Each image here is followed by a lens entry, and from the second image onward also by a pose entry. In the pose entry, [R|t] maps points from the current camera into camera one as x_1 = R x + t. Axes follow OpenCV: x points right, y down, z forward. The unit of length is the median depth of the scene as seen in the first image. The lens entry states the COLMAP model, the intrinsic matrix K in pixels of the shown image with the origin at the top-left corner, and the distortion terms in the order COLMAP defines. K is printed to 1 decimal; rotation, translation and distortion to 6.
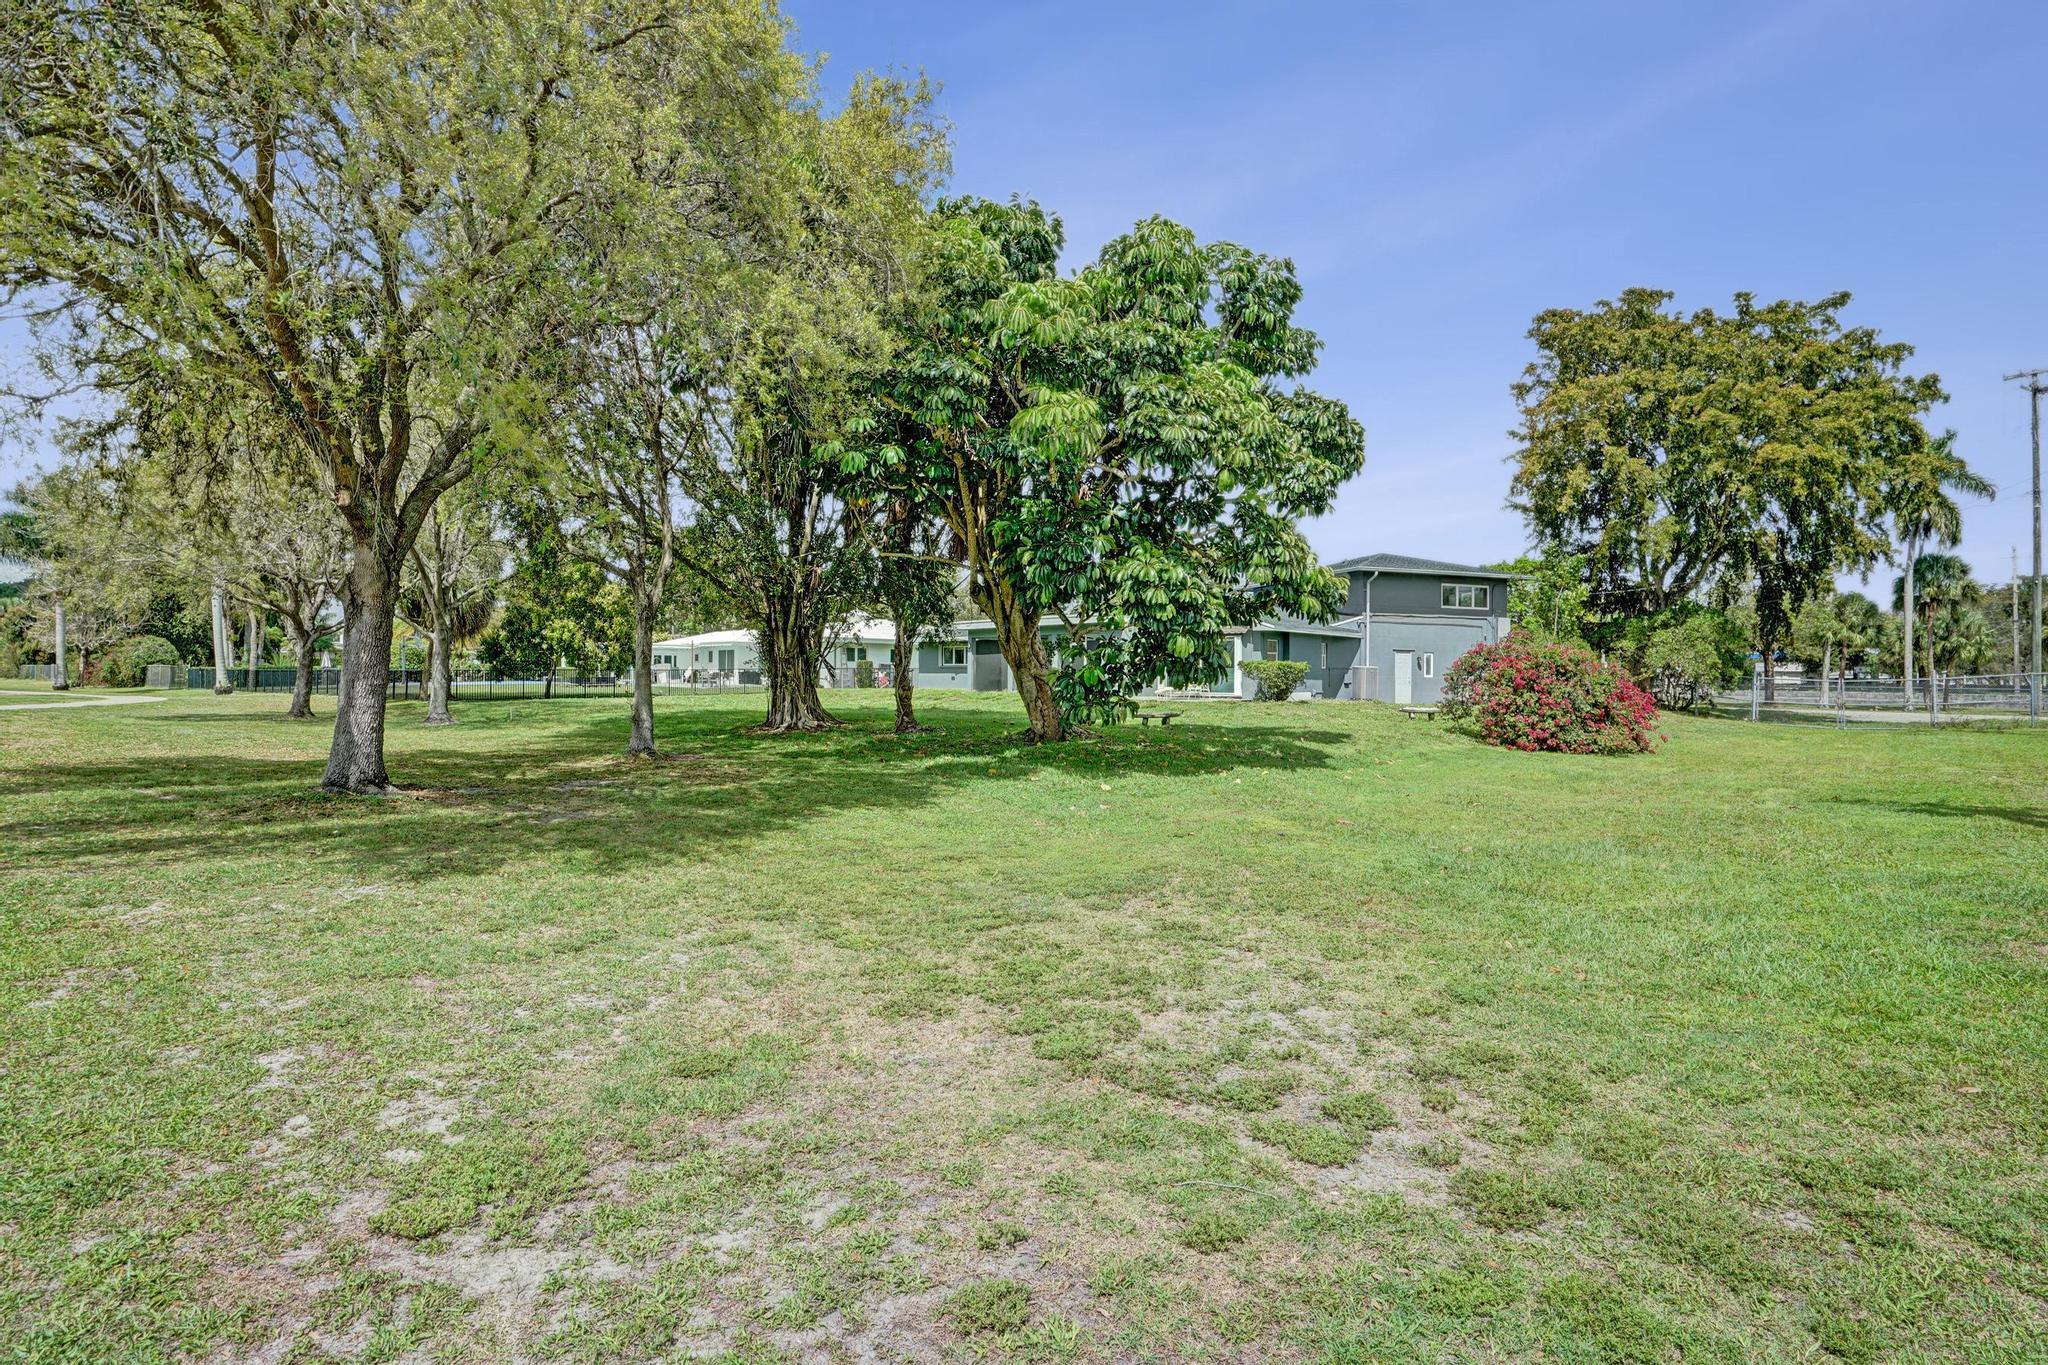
lens RADIAL K [[977.2, 0, 1025.2], [0, 977.2, 683.7], [0, 0, 1]] dist [-0.035032, 0.008173]
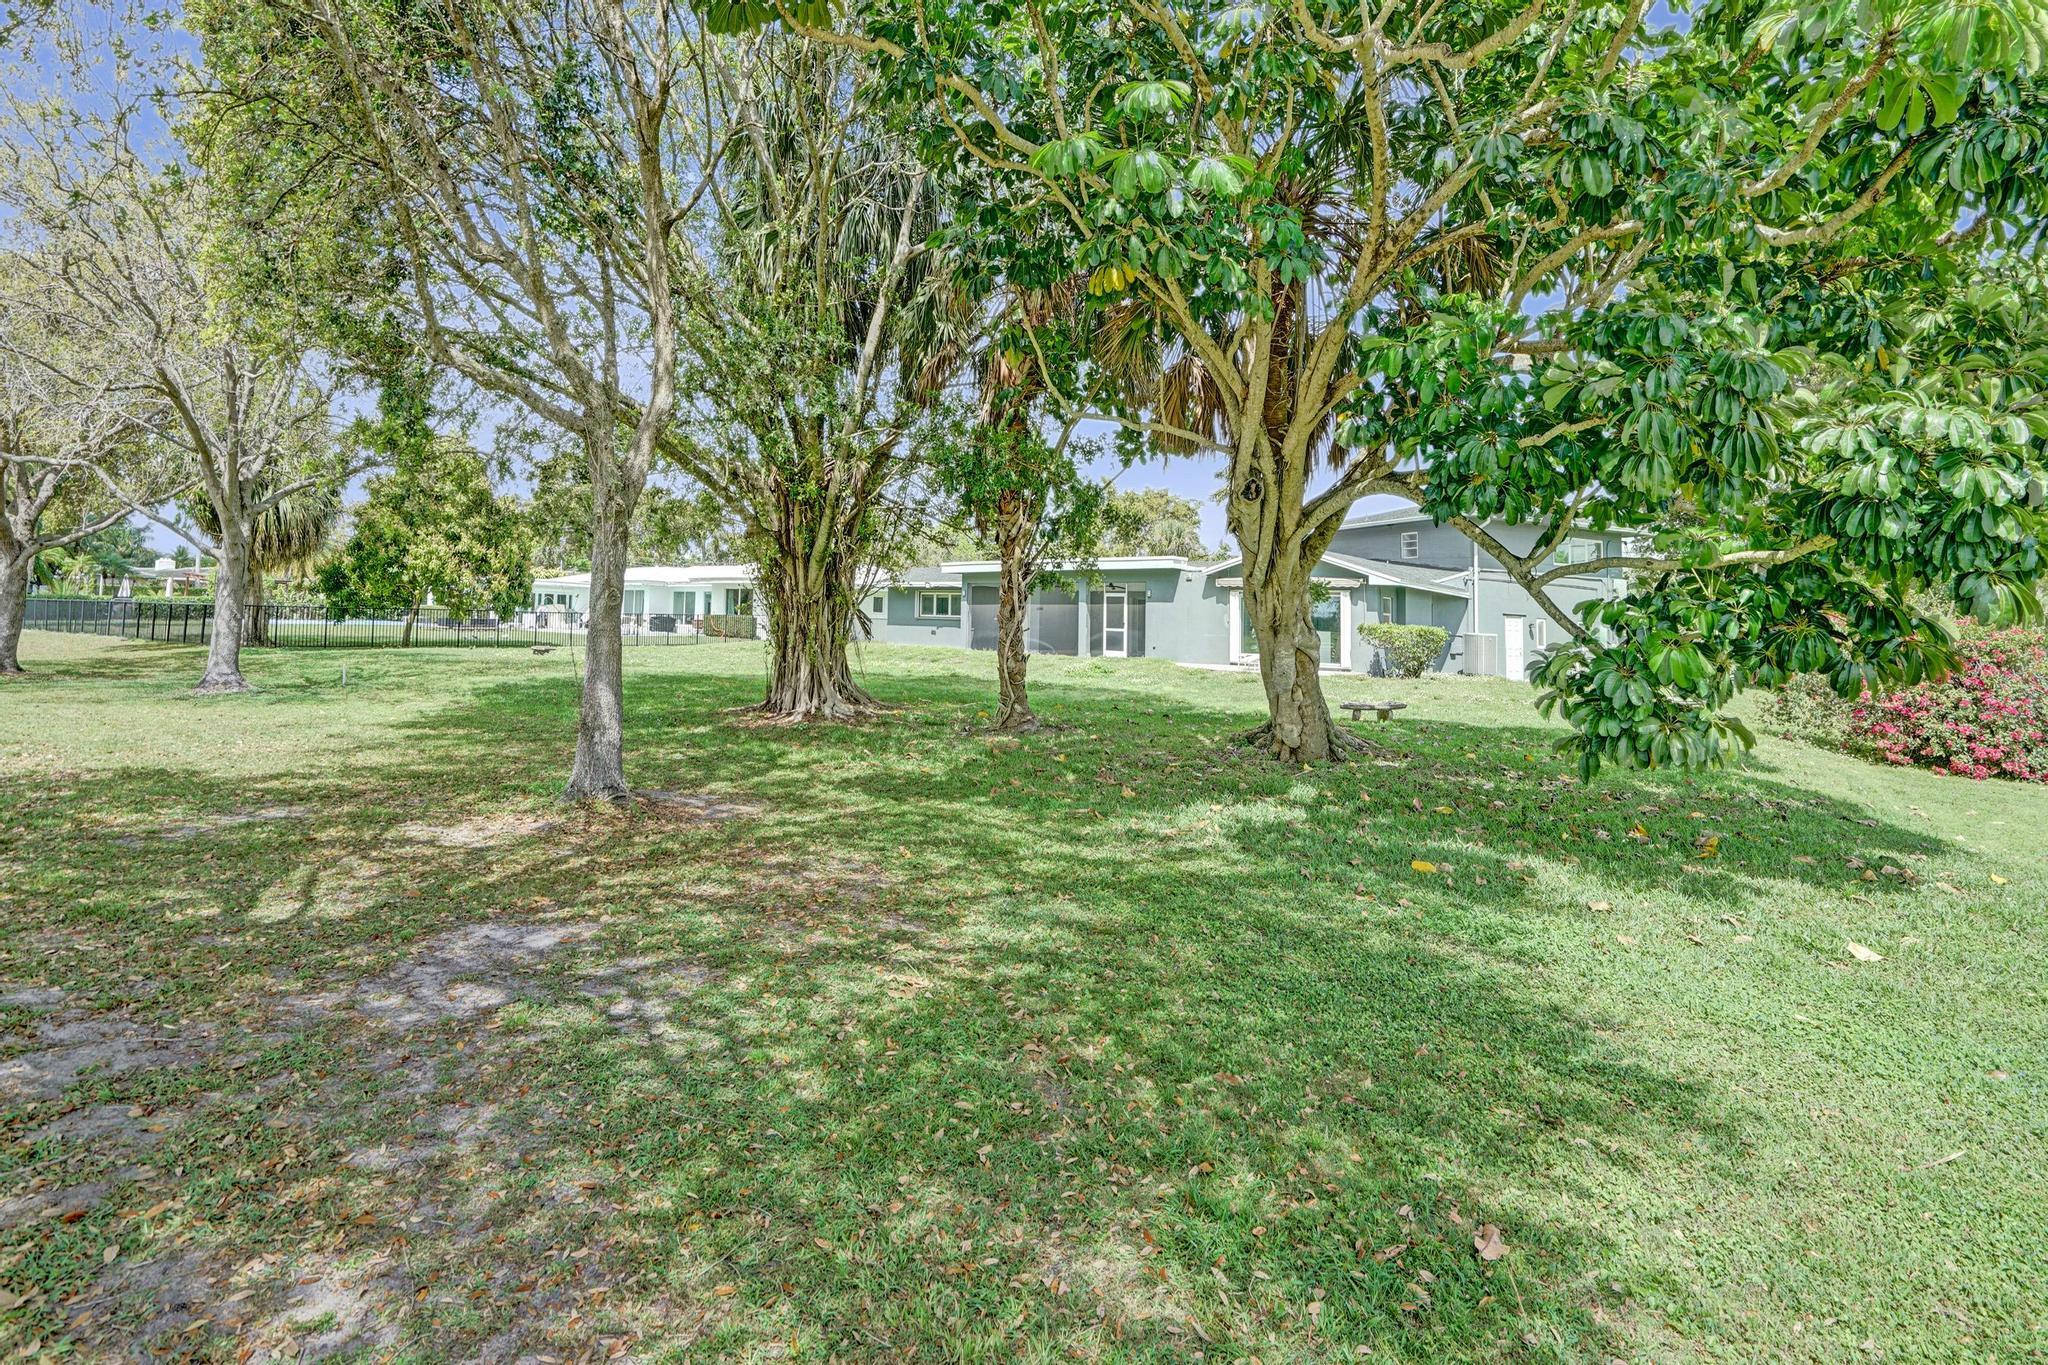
lens RADIAL K [[977.2, 0, 1012.6], [0, 977.2, 640.7], [0, 0, 1]] dist [-0.035032, 0.008173]
pose [[0.994799, 0.025423, 0.098629, -0.112295], [-0.025983, 0.999653, 0.004390, -0.005403], [-0.098484, -0.006929, 0.995115, 0.237579]]
